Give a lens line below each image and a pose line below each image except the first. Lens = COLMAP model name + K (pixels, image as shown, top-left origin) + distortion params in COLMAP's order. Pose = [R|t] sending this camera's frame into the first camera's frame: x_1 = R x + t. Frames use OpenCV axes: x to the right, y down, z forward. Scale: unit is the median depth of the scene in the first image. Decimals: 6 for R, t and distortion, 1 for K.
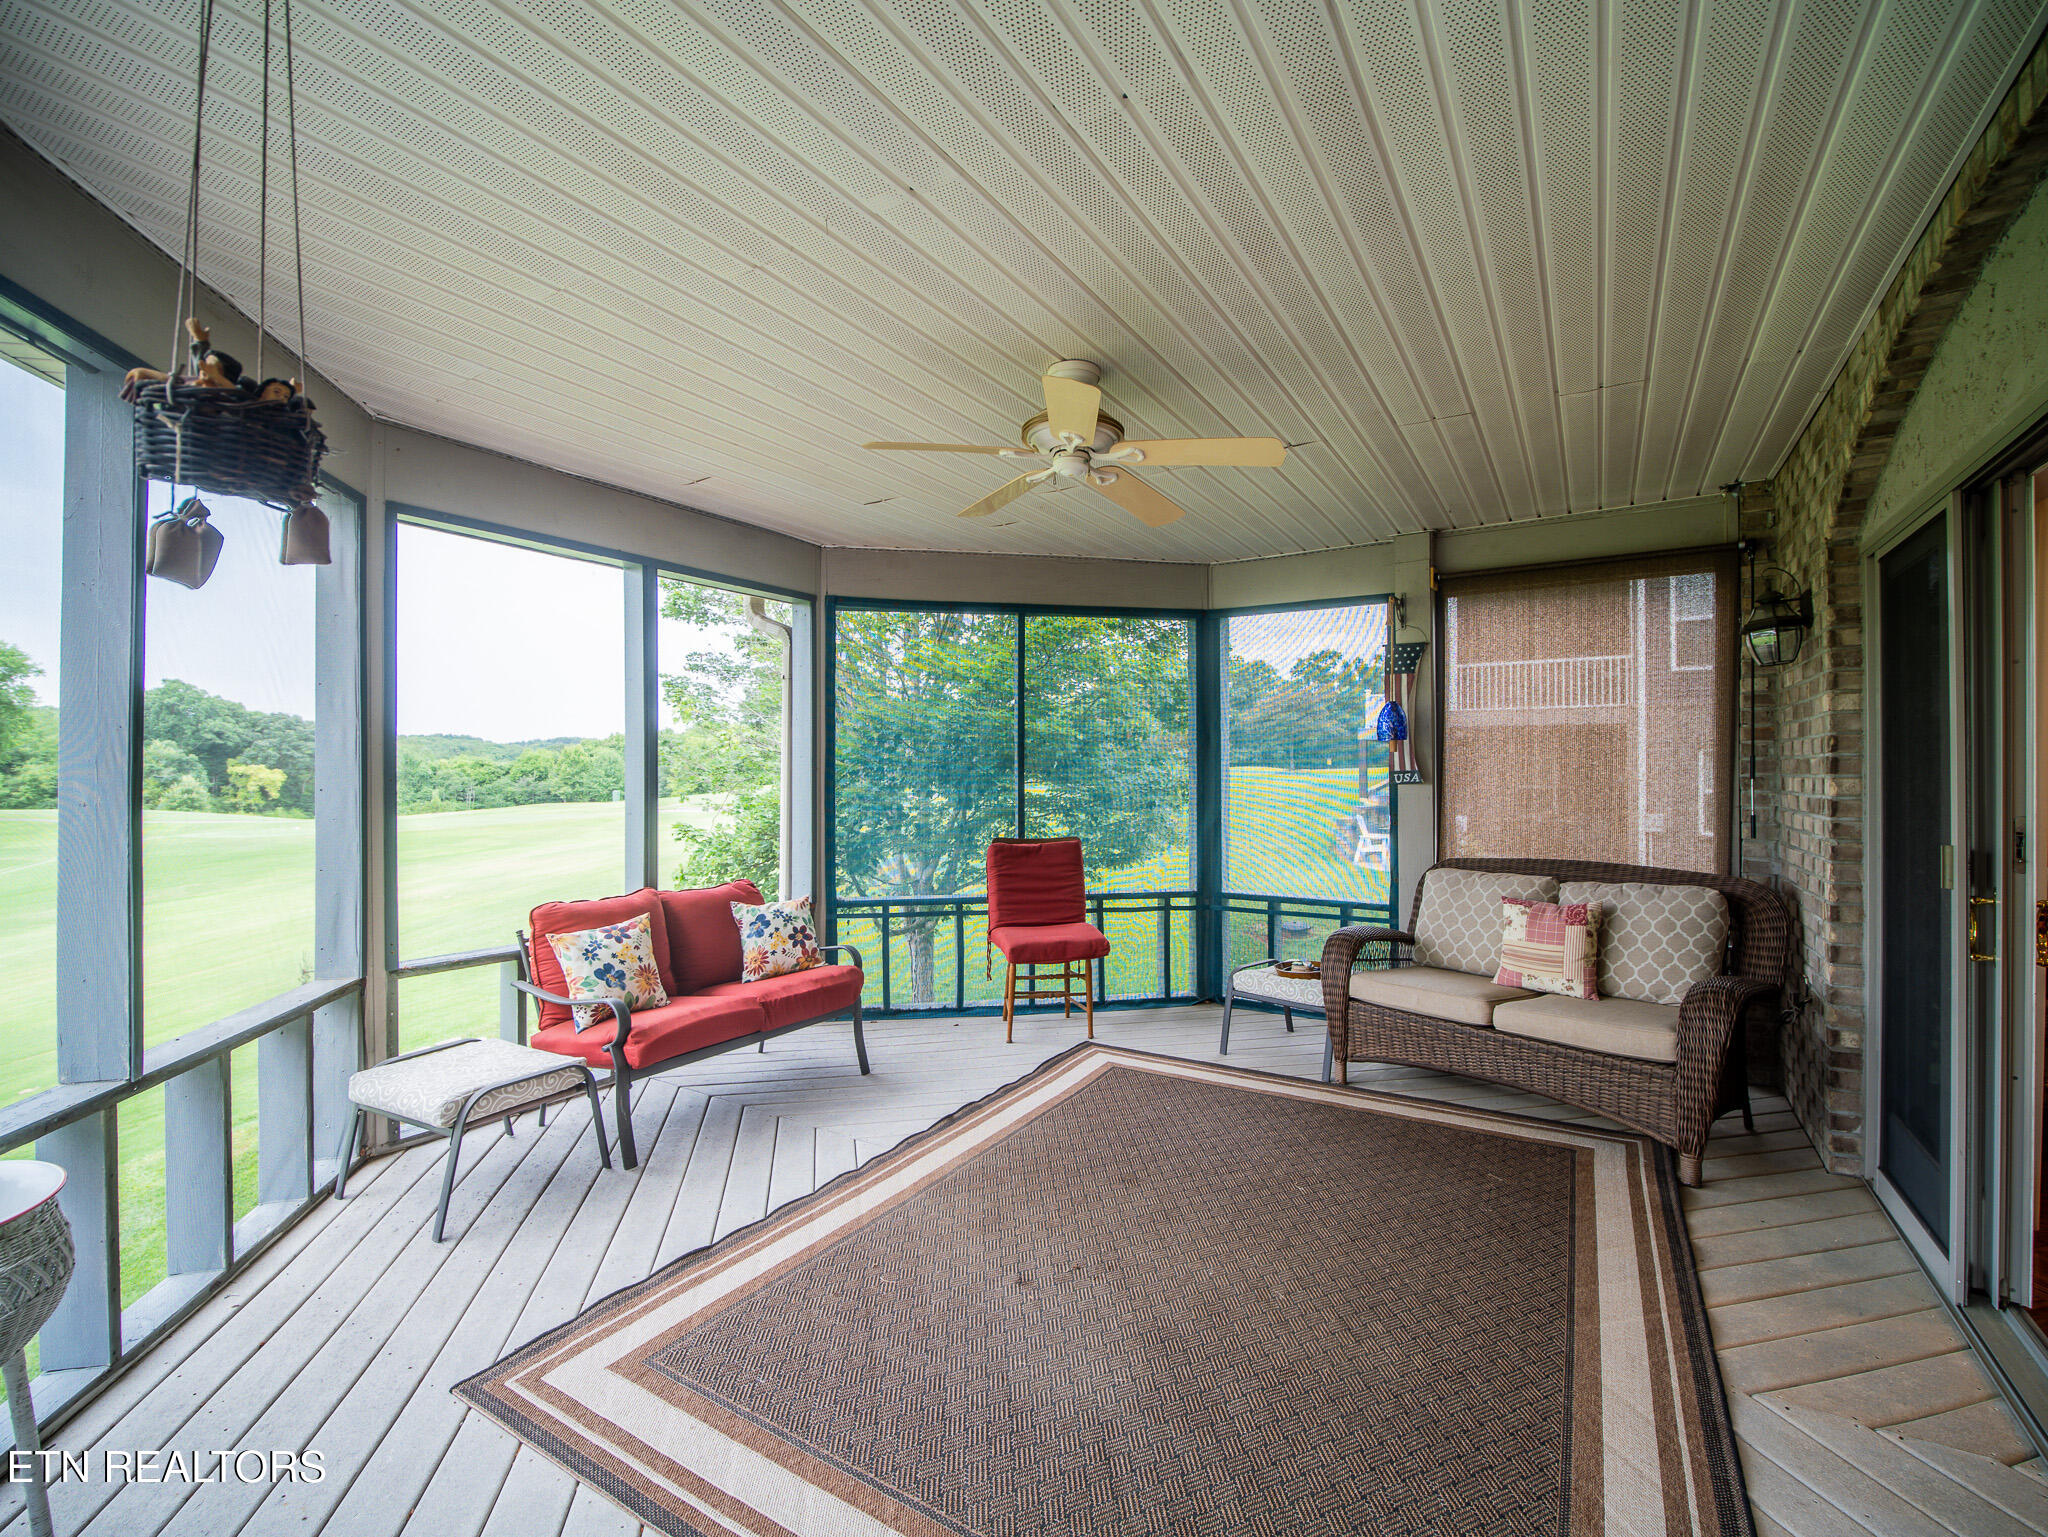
lens RADIAL K [[912.9, 0, 1024.4], [0, 912.9, 763.6], [0, 0, 1]] dist [-0.013611, -0.000226]
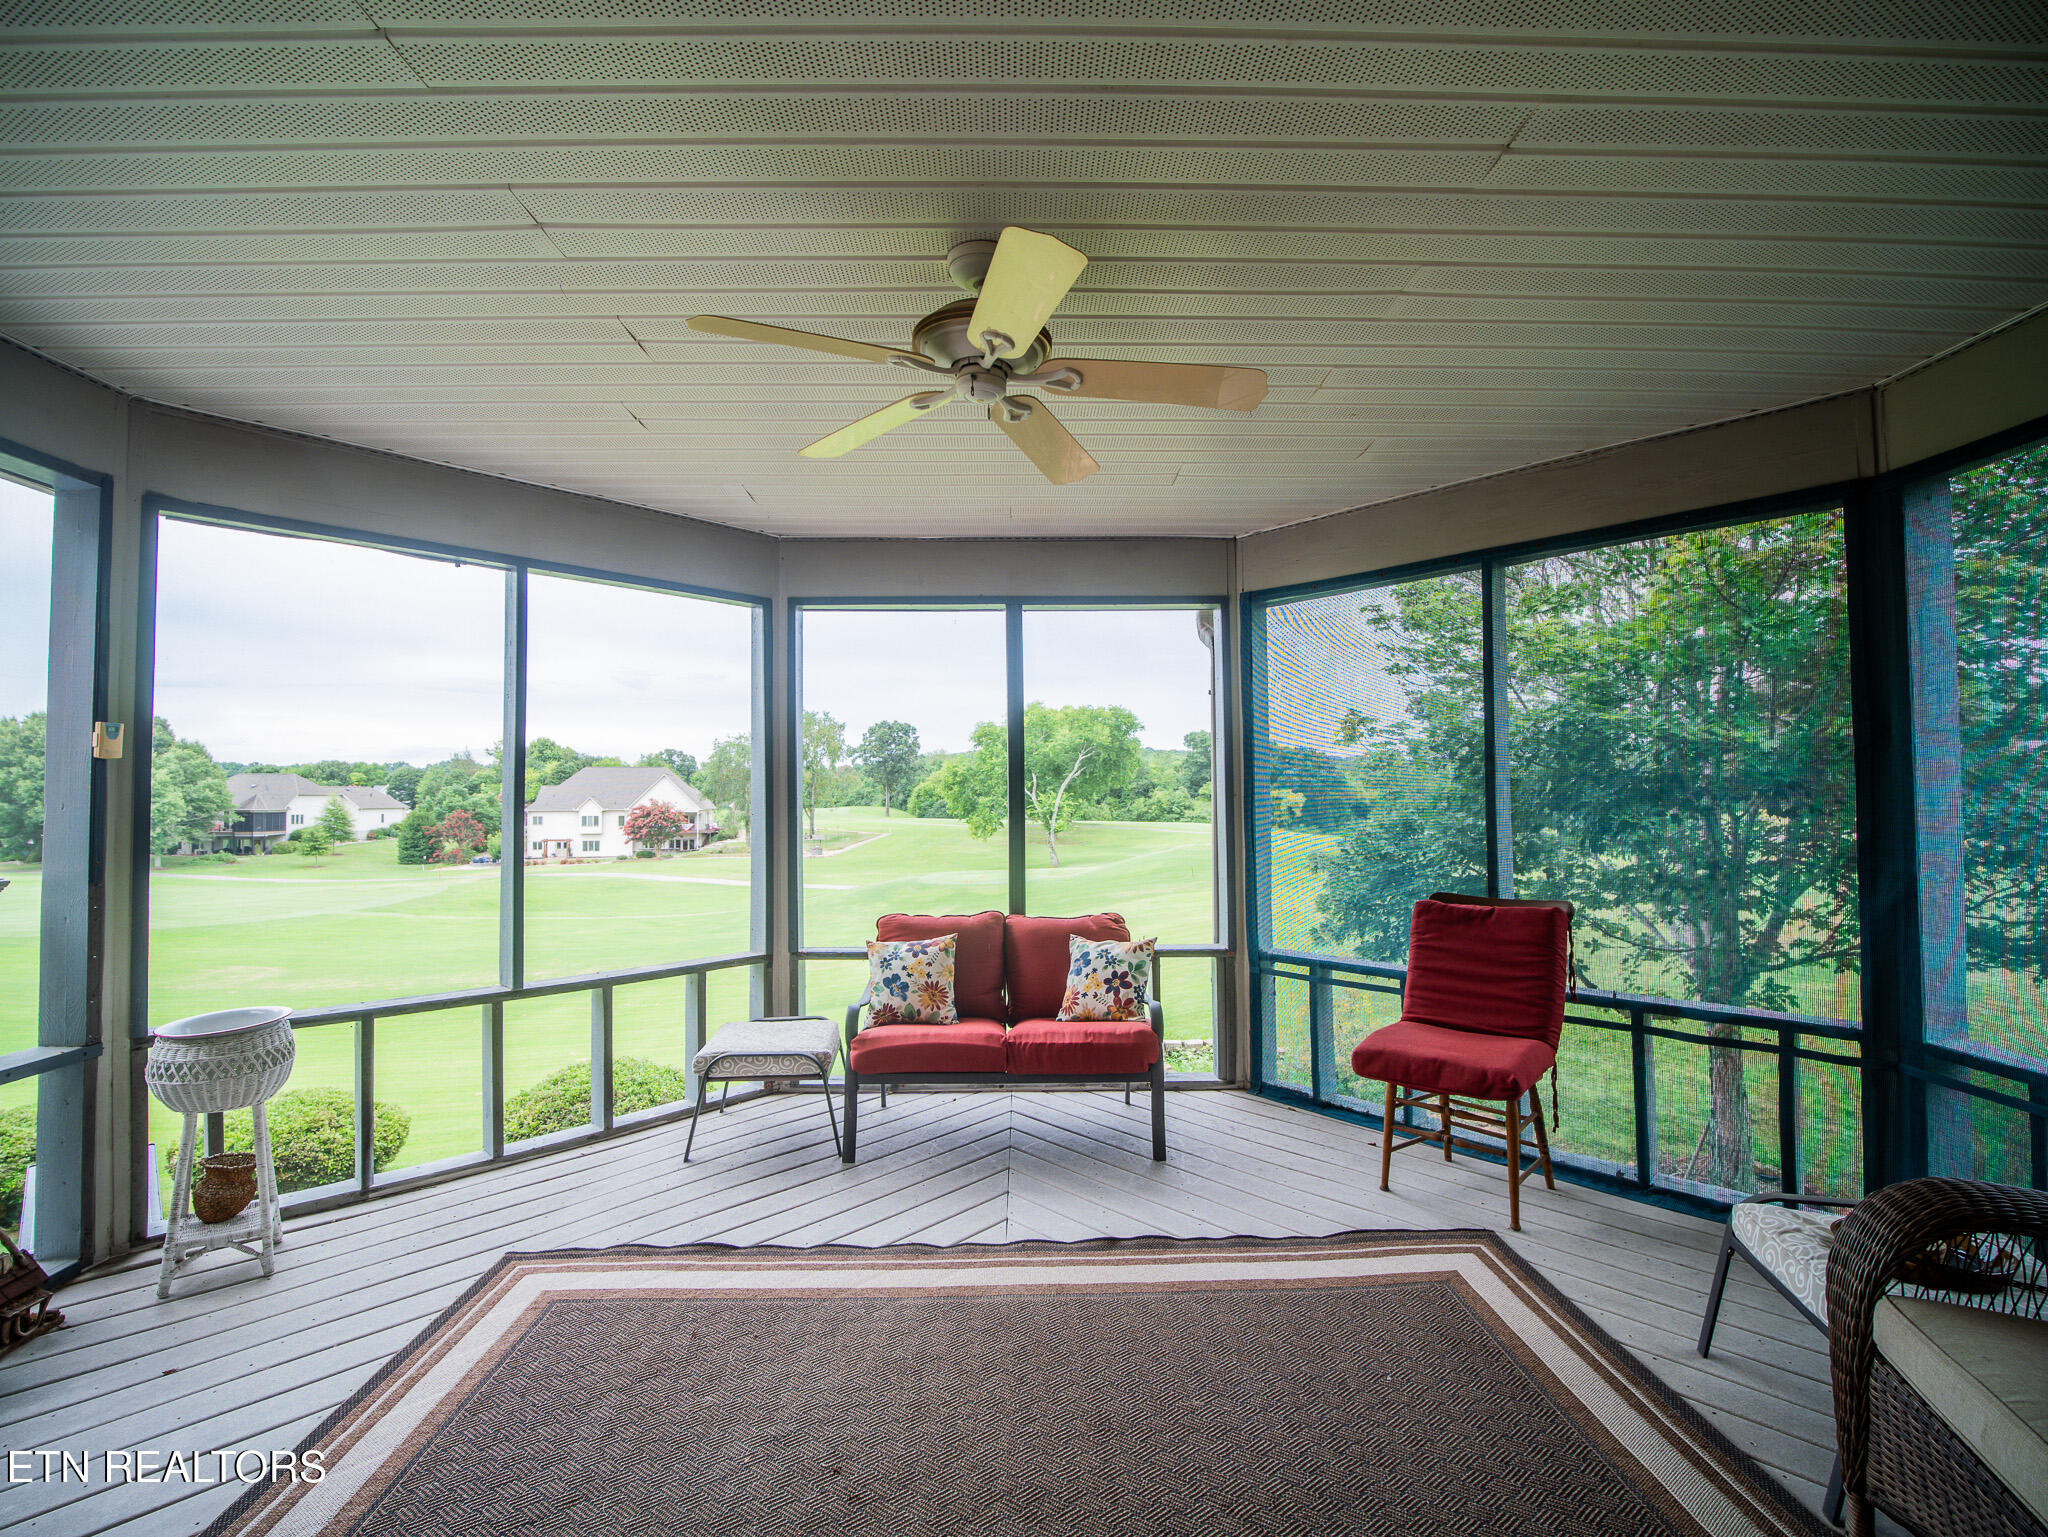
lens RADIAL K [[912.9, 0, 1024.4], [0, 912.9, 763.6], [0, 0, 1]] dist [-0.013611, -0.000226]
pose [[0.545802, -0.033548, -0.837242, 0.482286], [0.013605, 0.999421, -0.031177, 0.000381], [0.837804, 0.005625, 0.545943, 0.446355]]
